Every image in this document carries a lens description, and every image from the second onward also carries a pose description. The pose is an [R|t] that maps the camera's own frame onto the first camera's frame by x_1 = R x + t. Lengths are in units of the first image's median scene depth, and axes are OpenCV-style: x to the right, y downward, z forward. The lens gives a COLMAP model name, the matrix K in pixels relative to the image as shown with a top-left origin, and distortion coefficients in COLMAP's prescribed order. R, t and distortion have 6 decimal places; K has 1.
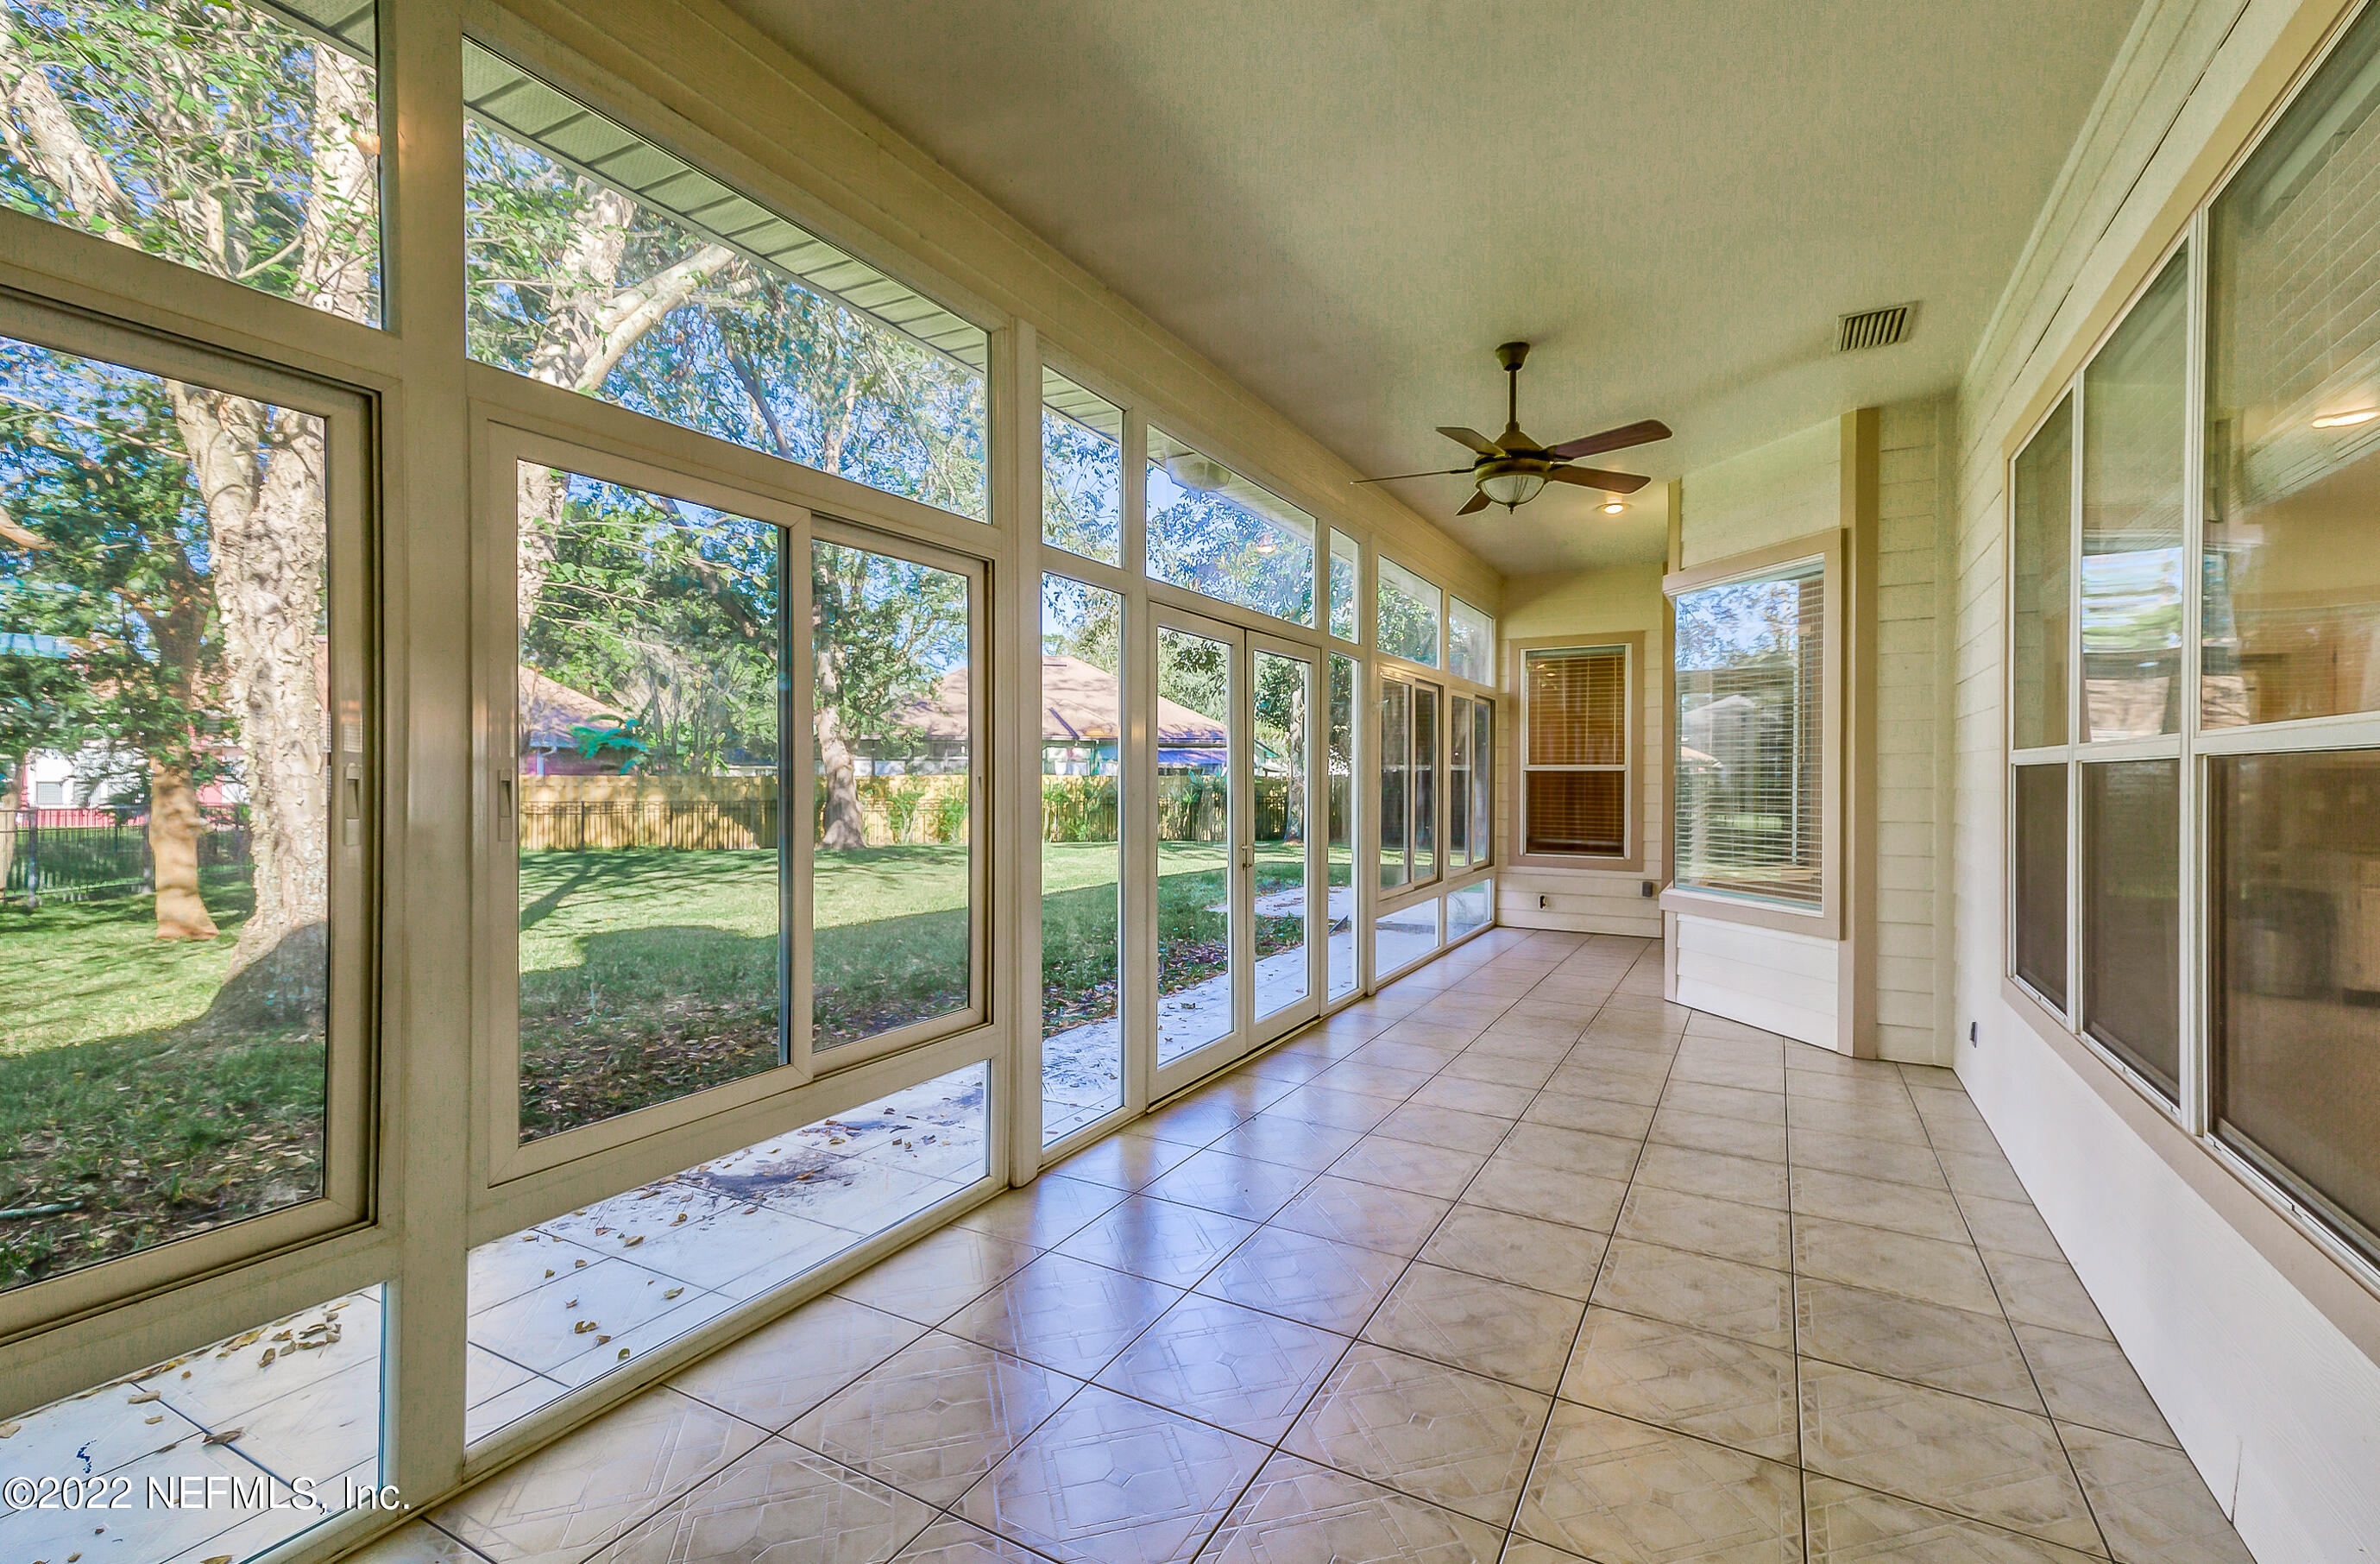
lens RADIAL K [[1027.2, 0, 1190.0], [0, 1027.2, 782.0], [0, 0, 1]] dist [0.012299, -0.000312]
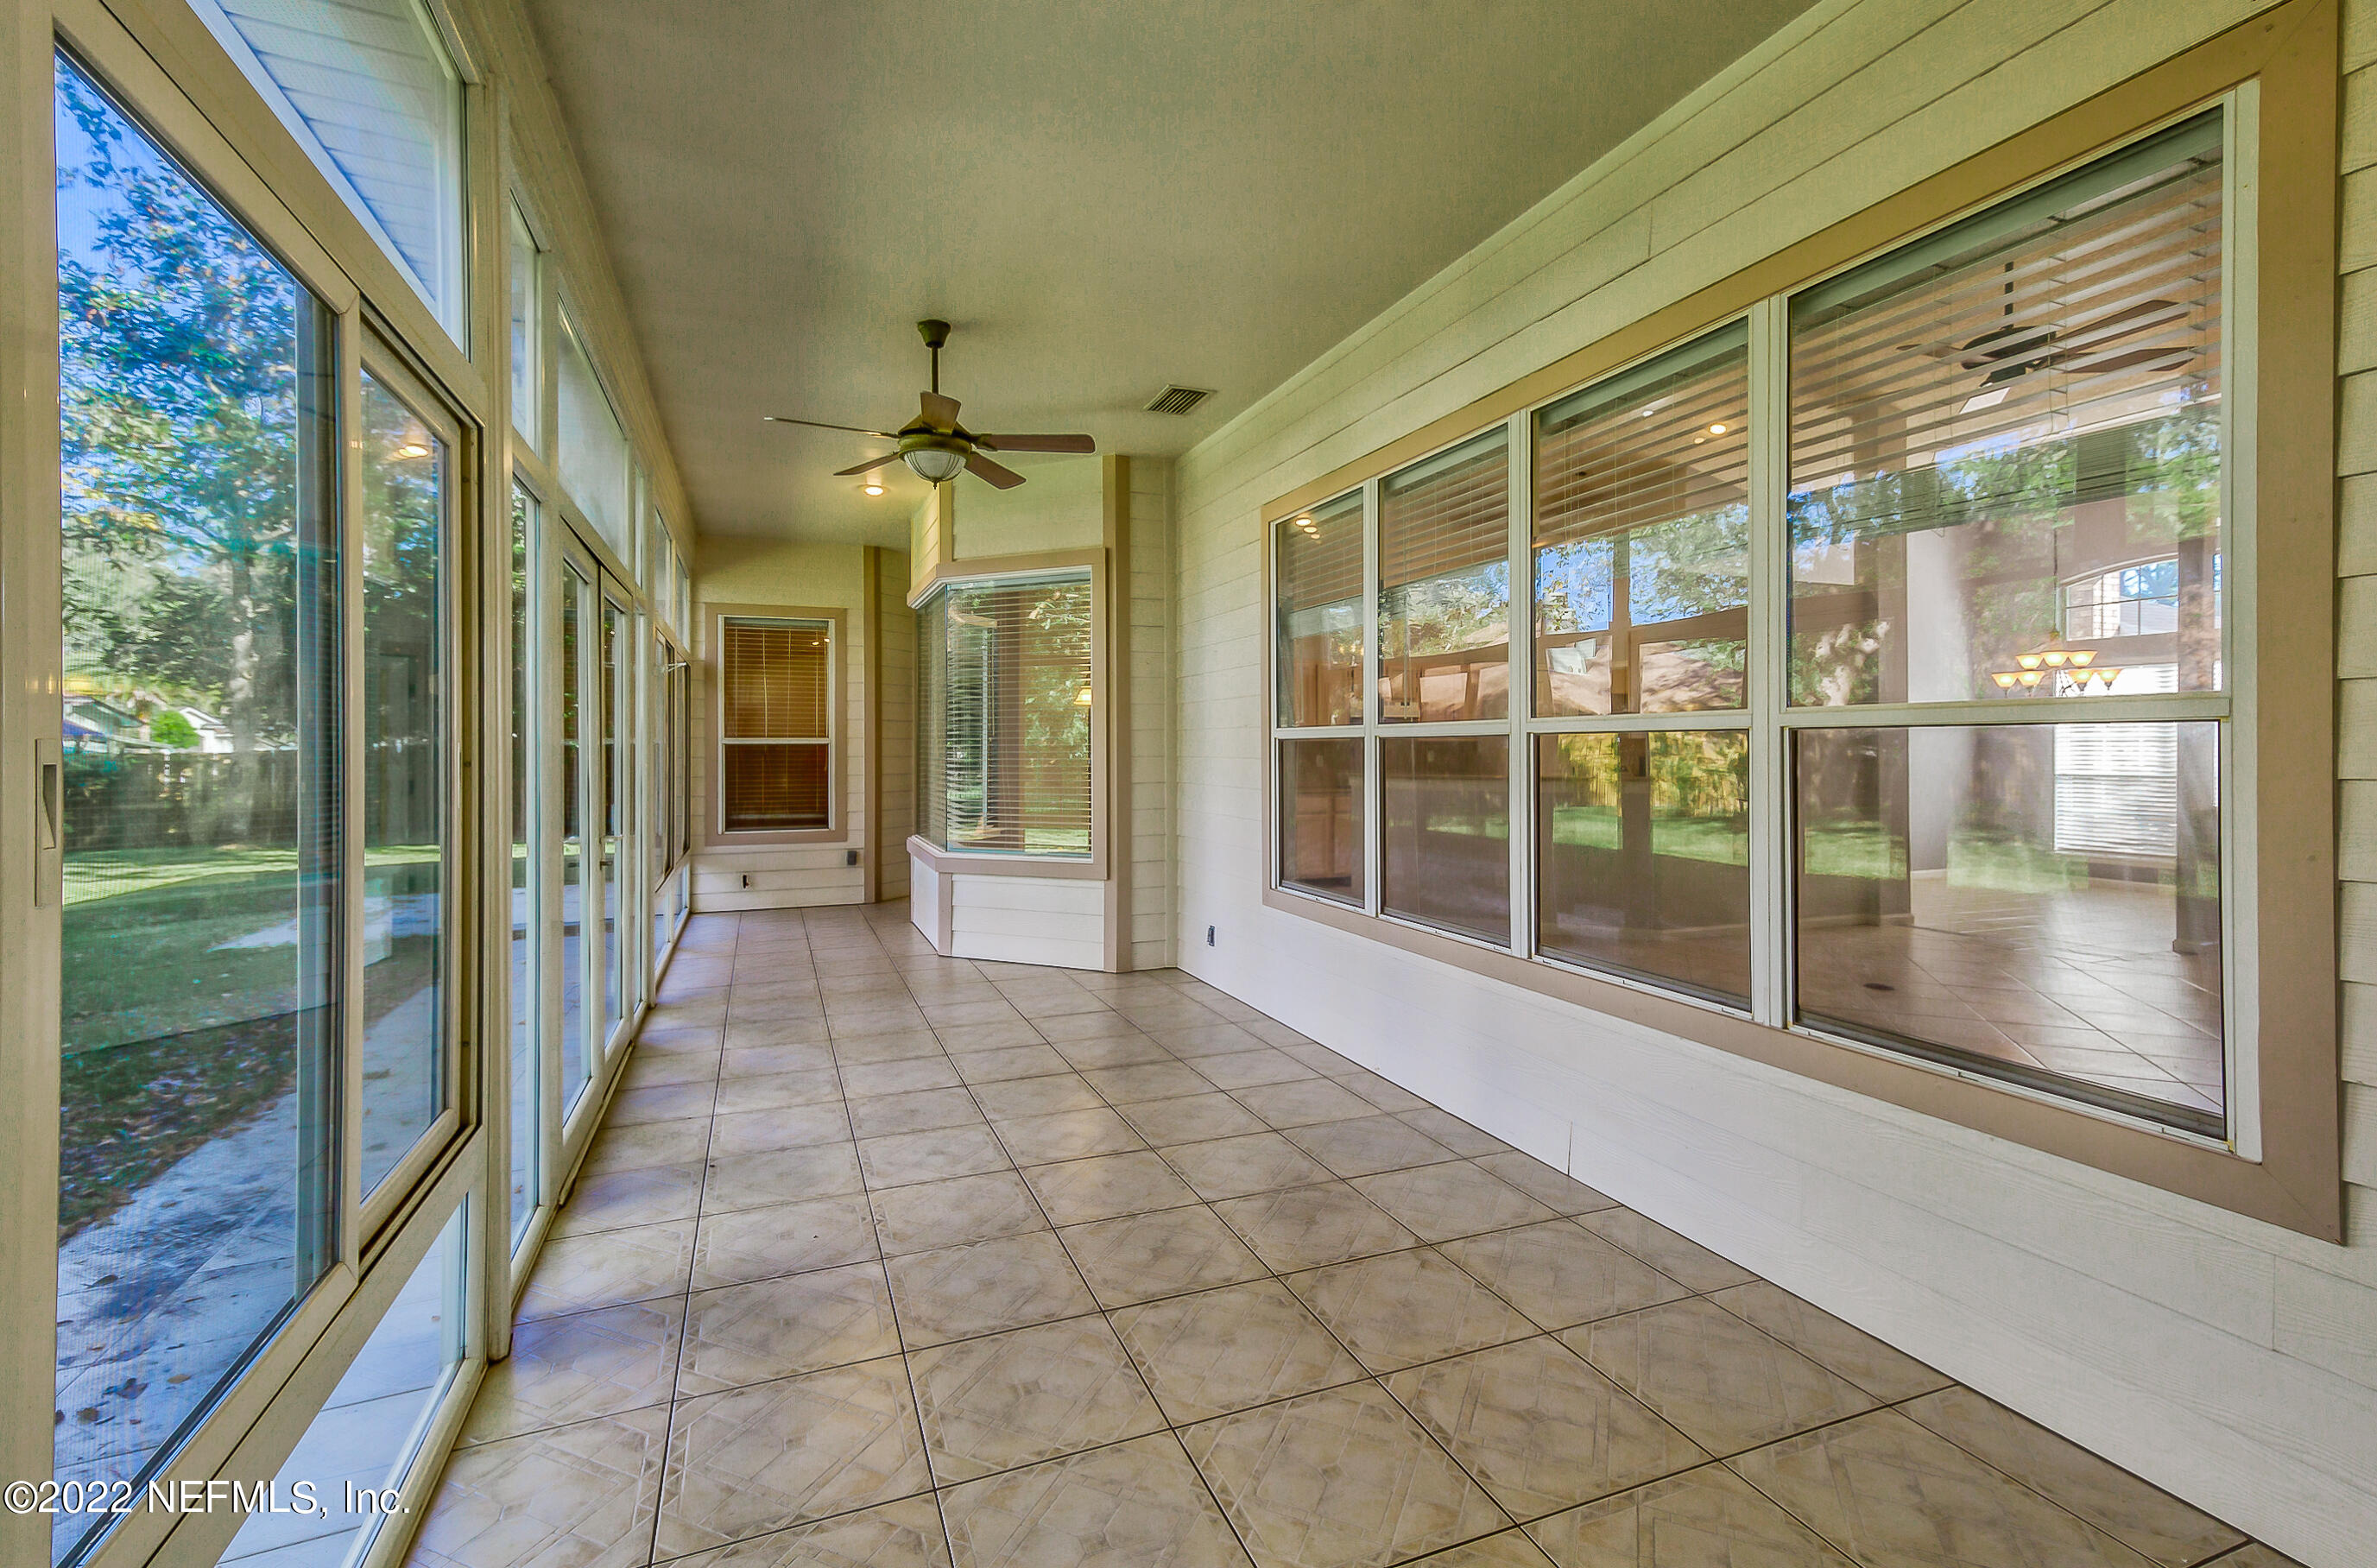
lens RADIAL K [[1034.6, 0, 1188.9], [0, 1034.6, 742.3], [0, 0, 1]] dist [0.014703, -0.000169]
pose [[0.638157, -0.000503, 0.769906, -0.303008], [0.010558, 0.999911, -0.008098, -0.000361], [-0.769834, 0.013297, 0.638106, 0.156275]]
